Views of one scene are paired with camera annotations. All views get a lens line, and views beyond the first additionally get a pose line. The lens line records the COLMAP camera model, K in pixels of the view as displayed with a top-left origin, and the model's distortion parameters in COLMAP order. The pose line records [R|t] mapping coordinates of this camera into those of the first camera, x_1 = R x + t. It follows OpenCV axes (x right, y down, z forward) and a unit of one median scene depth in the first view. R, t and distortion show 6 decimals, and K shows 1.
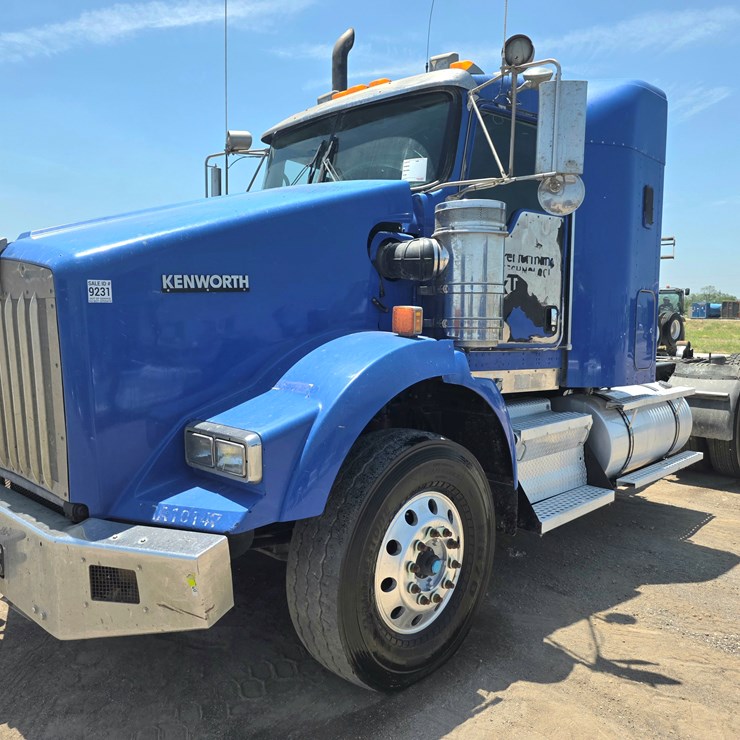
lens RADIAL K [[665.2, 0, 369.9], [0, 665.2, 373.3], [0, 0, 1]] dist [0.057054, 0.002978]
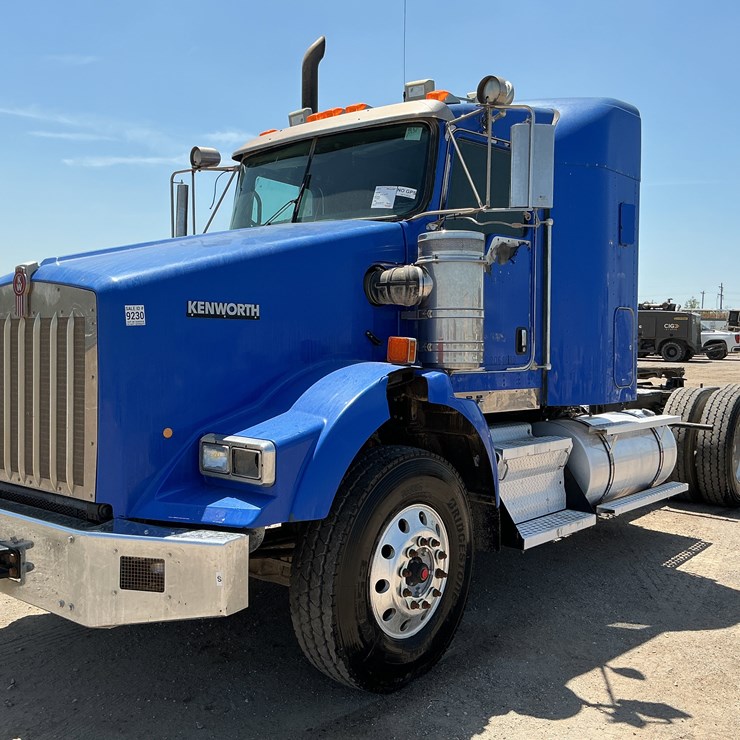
lens RADIAL K [[849.2, 0, 366.8], [0, 849.2, 366.5], [0, 0, 1]] dist [0.085809, 0.000000]
pose [[0.997958, -0.002737, 0.063807, -0.064947], [0.006115, 0.998586, -0.052811, 0.025217], [-0.063572, 0.053094, 0.996564, -0.301843]]
